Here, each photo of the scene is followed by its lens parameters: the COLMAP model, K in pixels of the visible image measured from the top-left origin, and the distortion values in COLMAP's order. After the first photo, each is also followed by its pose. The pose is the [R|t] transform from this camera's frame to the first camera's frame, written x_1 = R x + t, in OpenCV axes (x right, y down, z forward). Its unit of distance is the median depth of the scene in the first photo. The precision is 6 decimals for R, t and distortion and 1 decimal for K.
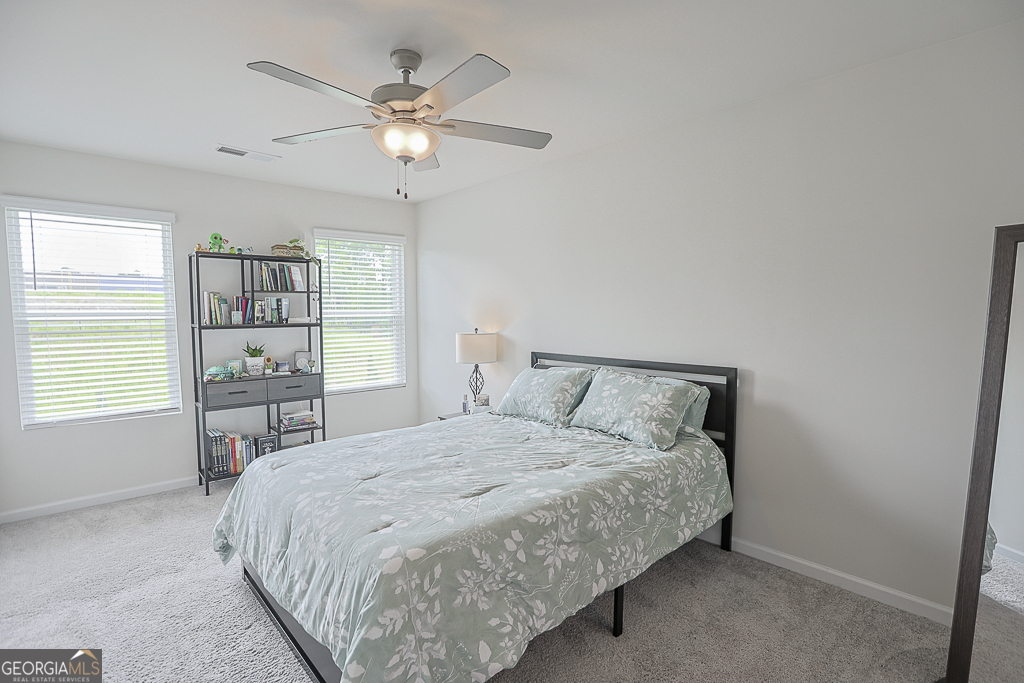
lens RADIAL K [[494.1, 0, 513.1], [0, 494.1, 345.9], [0, 0, 1]] dist [-0.028003, 0.000921]
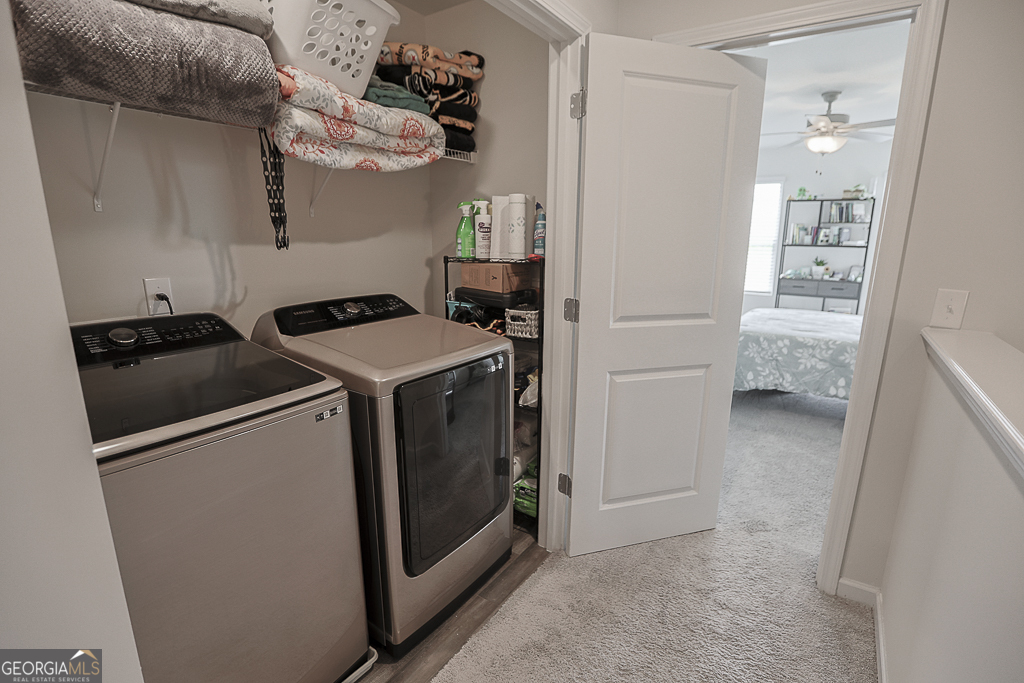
lens RADIAL K [[494.1, 0, 510.8], [0, 494.1, 344.1], [0, 0, 1]] dist [-0.028003, 0.000921]
pose [[0.232915, 0.218463, -0.947641, 0.789302], [-0.074403, 0.975588, 0.206619, 0.016349], [0.969647, 0.022383, 0.243484, -0.316016]]
